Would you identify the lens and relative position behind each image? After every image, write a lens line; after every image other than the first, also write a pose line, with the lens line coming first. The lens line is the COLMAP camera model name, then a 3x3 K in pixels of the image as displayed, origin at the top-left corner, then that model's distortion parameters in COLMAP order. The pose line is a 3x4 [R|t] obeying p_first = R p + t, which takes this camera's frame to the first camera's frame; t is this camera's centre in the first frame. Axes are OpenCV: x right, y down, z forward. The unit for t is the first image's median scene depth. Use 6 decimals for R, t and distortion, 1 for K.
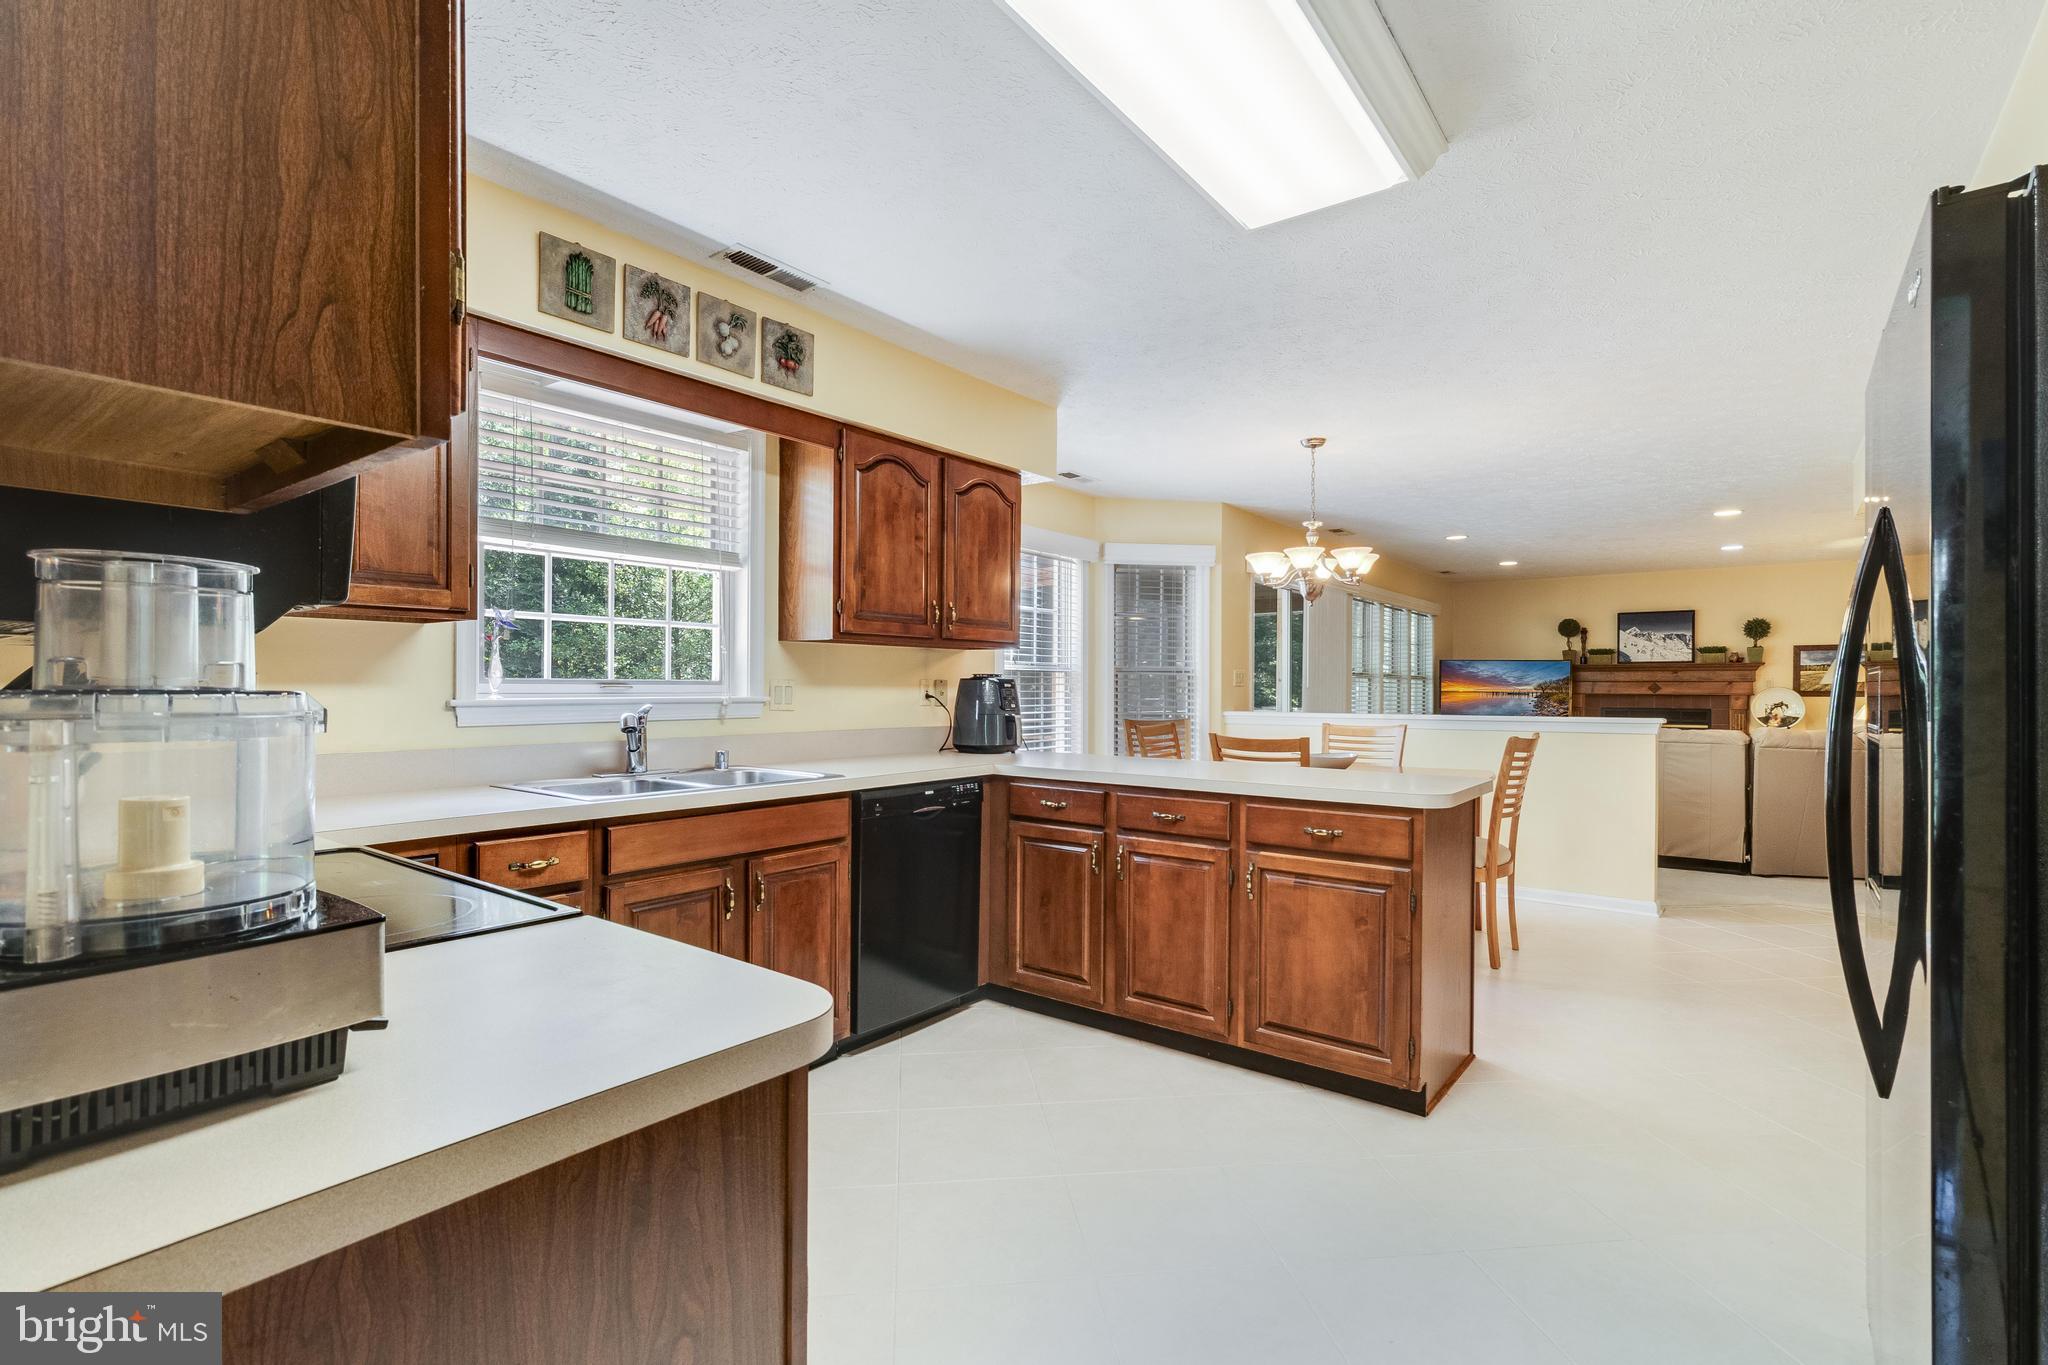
lens RADIAL K [[944.5, 0, 1019.6], [0, 944.5, 689.3], [0, 0, 1]] dist [0.008940, 0.000820]
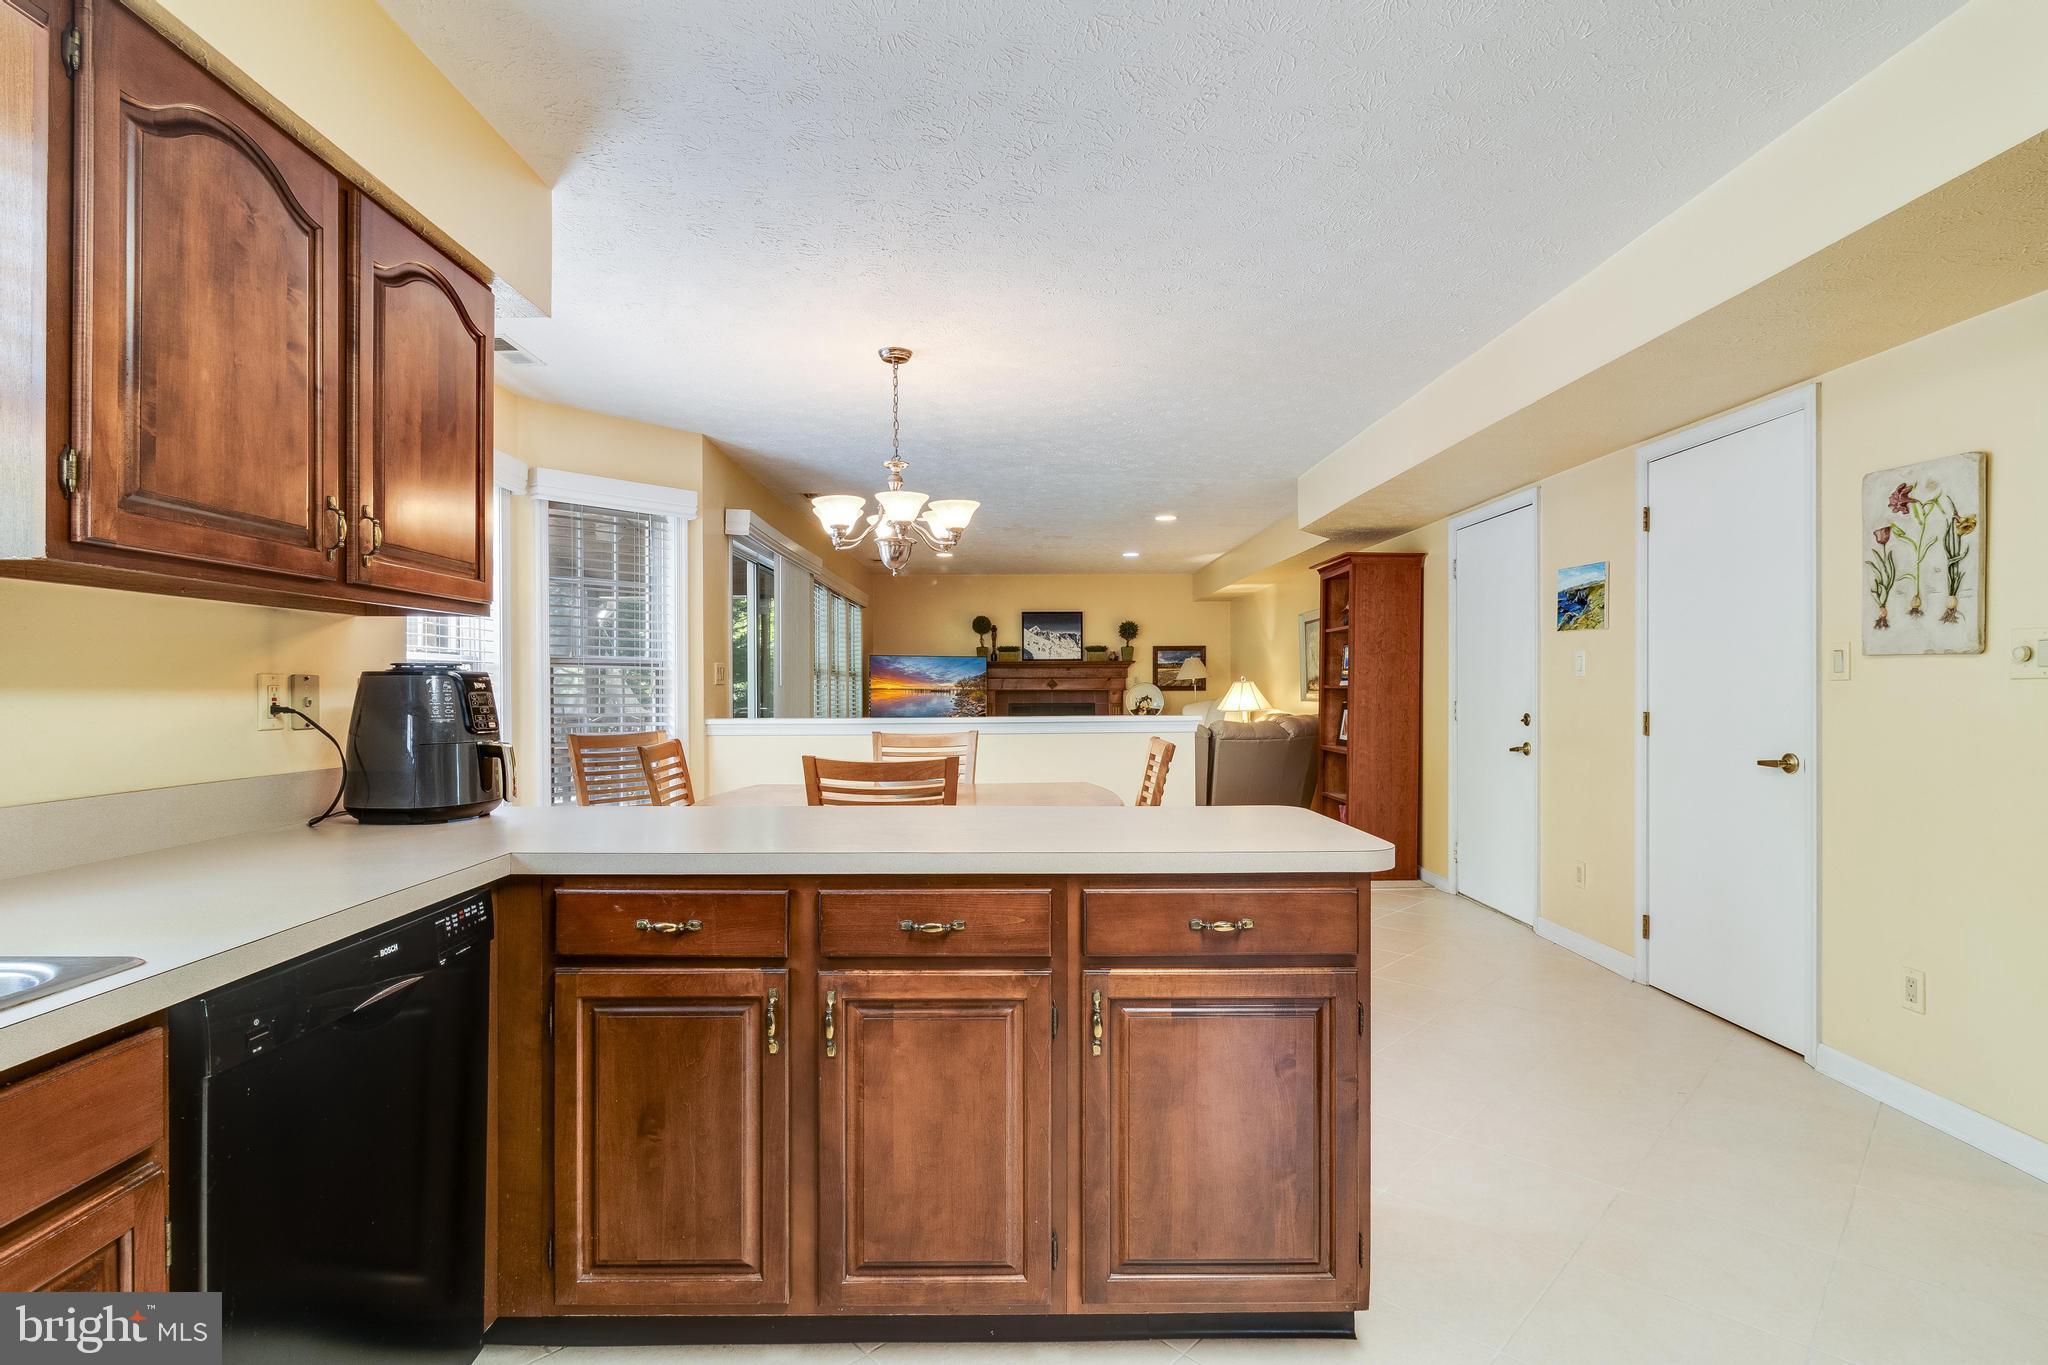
lens RADIAL K [[992.3, 0, 1017.5], [0, 992.3, 686.5], [0, 0, 1]] dist [-0.003695, -0.000660]
pose [[0.784482, -0.006901, 0.620113, -0.137086], [0.007492, 0.999971, 0.001650, -0.002684], [-0.620106, 0.003351, 0.784511, 0.463810]]
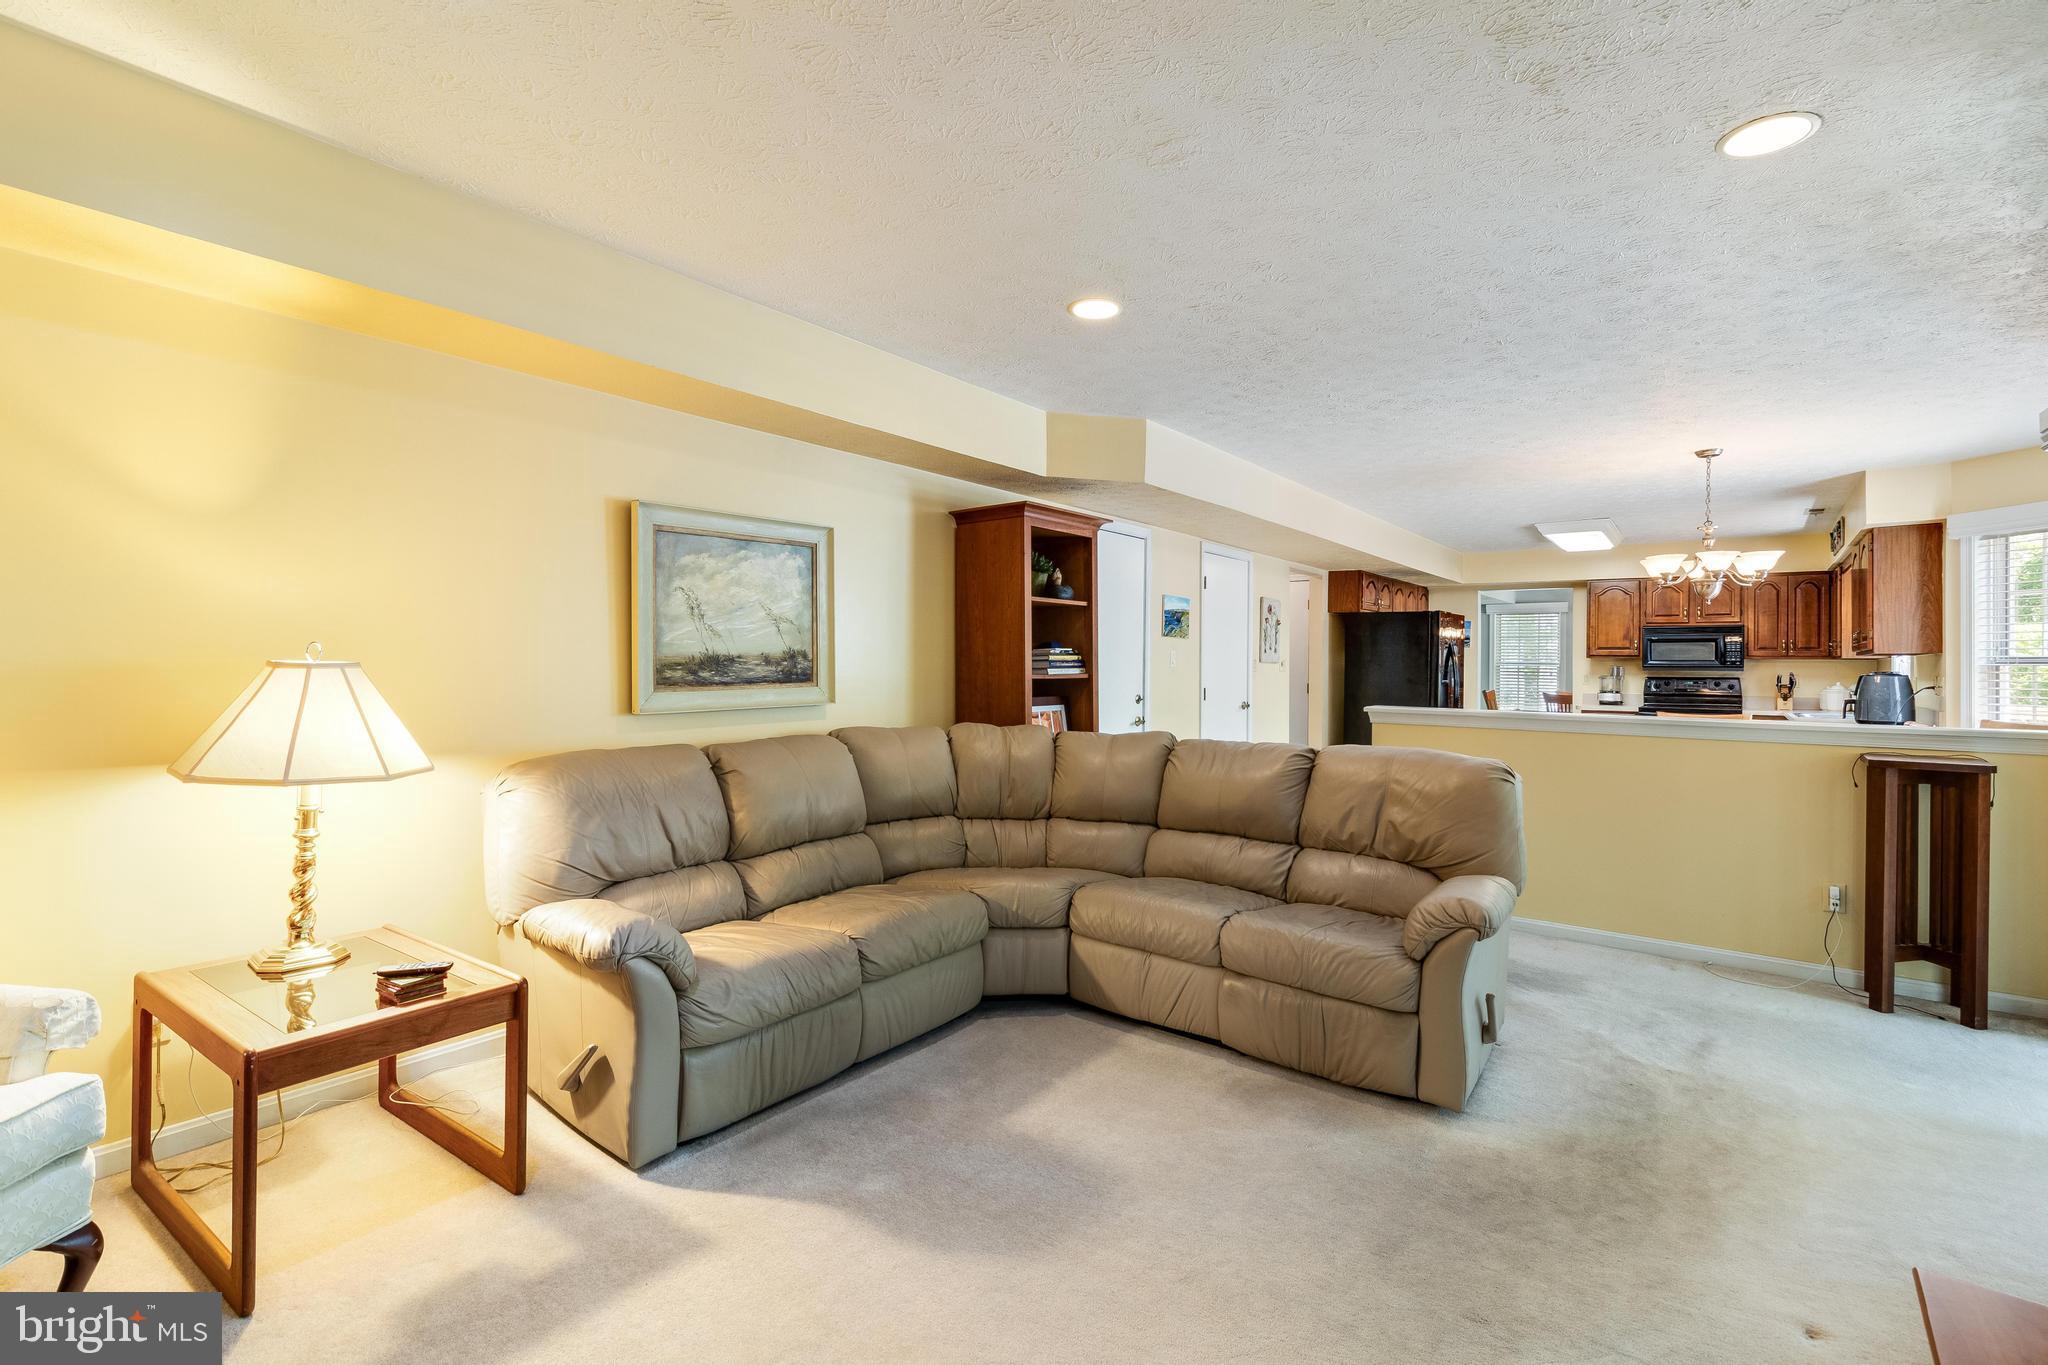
lens RADIAL K [[944.5, 0, 1027.7], [0, 944.5, 666.2], [0, 0, 1]] dist [0.008940, 0.000820]
pose [[-0.999768, -0.013751, -0.016588, 1.527933], [-0.013815, 0.999898, 0.003715, -0.014137], [0.016535, 0.003944, -0.999856, 2.874913]]
